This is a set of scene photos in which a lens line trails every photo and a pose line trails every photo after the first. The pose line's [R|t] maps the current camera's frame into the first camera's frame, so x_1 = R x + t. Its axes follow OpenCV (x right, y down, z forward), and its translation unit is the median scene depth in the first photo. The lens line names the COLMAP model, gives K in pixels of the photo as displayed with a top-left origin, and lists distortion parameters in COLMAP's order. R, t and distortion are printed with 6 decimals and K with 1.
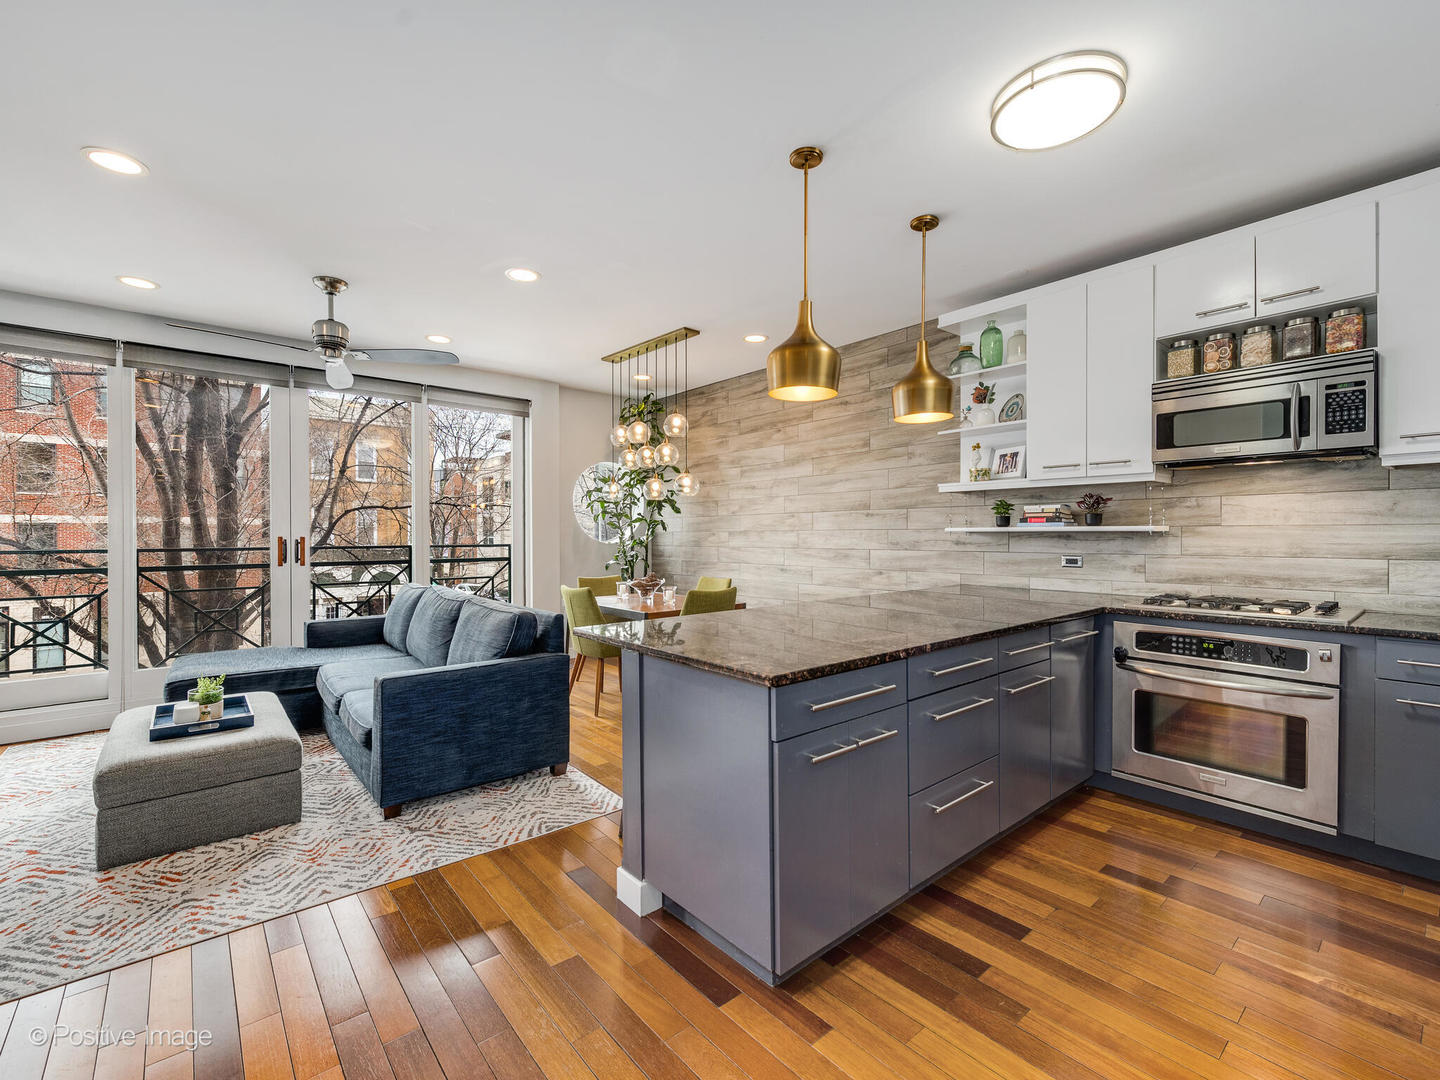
lens RADIAL K [[635.4, 0, 714.7], [0, 635.4, 533.1], [0, 0, 1]] dist [0.010329, -0.000940]
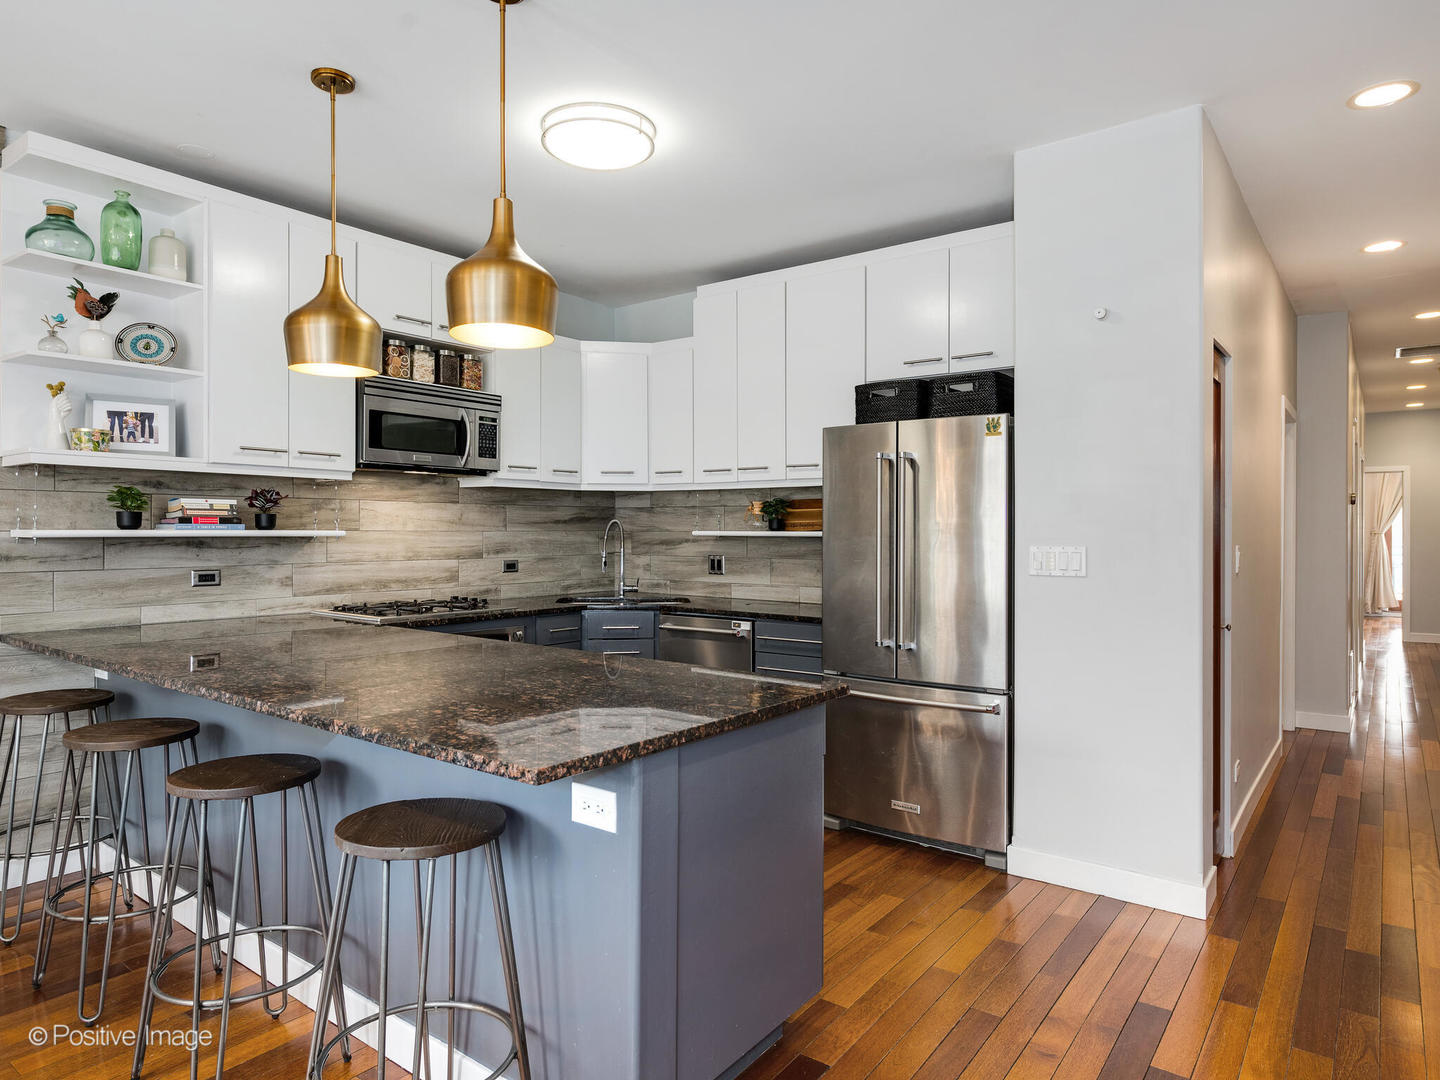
lens RADIAL K [[885.8, 0, 720.0], [0, 885.8, 529.9], [0, 0, 1]] dist [0.004923, -0.000786]
pose [[-0.229814, 0.003908, 0.973227, -0.605998], [-0.003237, 0.999983, -0.004780, -0.007768], [-0.973229, -0.004249, -0.229798, 0.736067]]
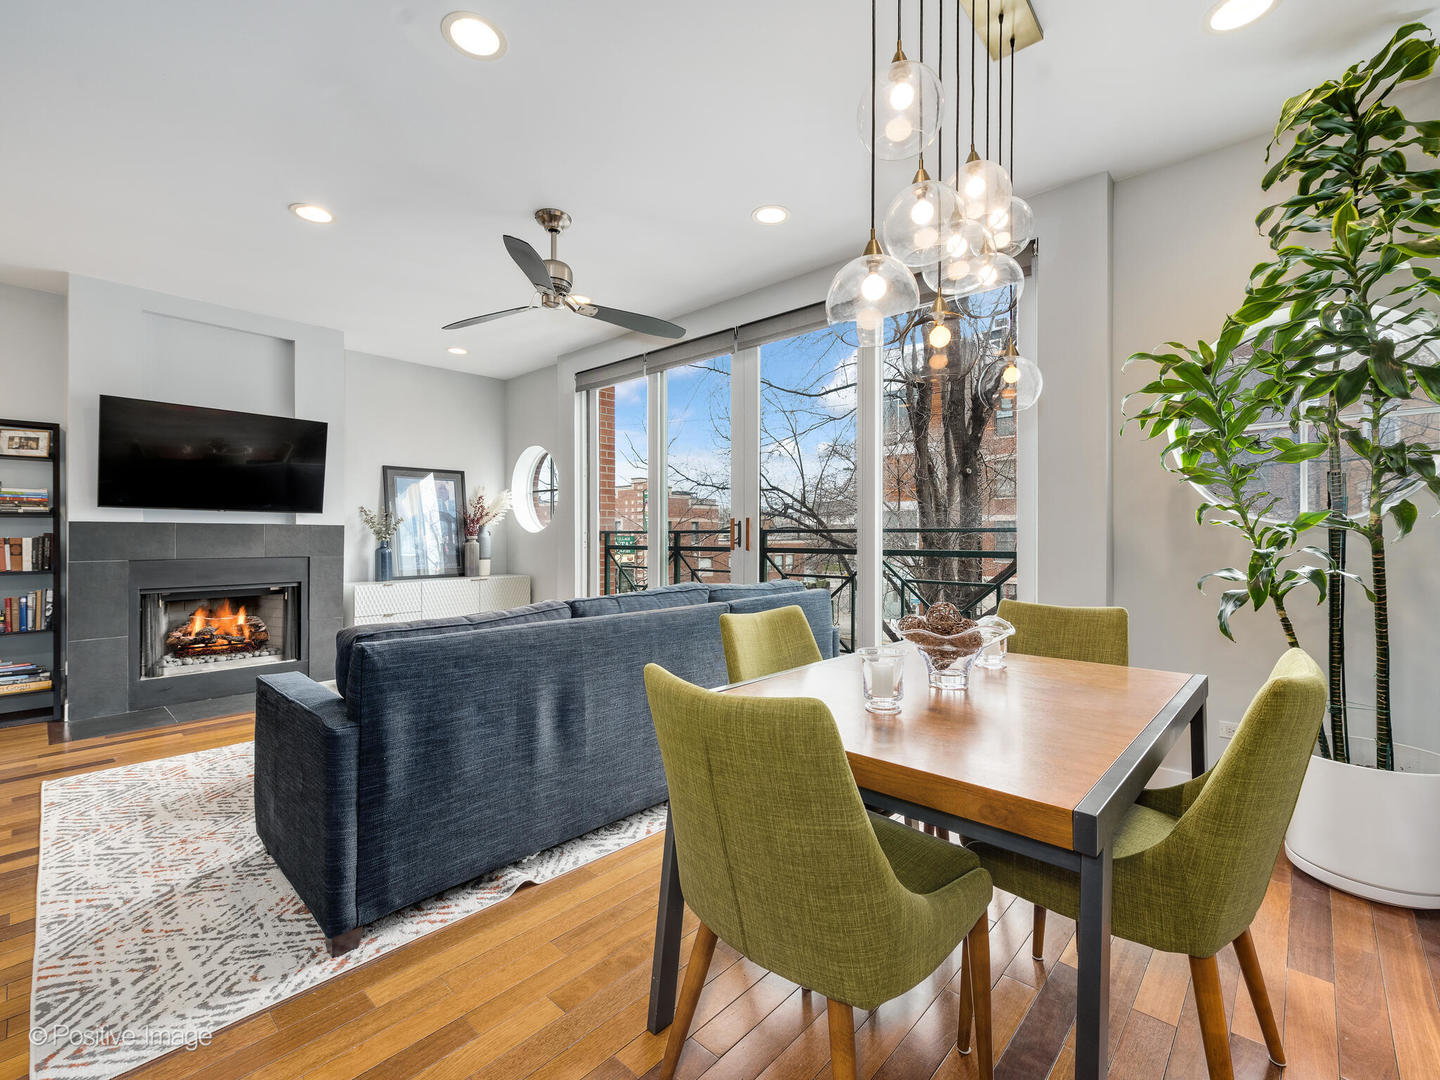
lens RADIAL K [[635.2, 0, 724.2], [0, 635.2, 533.7], [0, 0, 1]] dist [0.010059, -0.000930]
pose [[0.130285, 0.002549, -0.991473, 0.315666], [0.003416, 0.999990, 0.003019, 0.036176], [0.991471, -0.003780, 0.130275, 1.243840]]
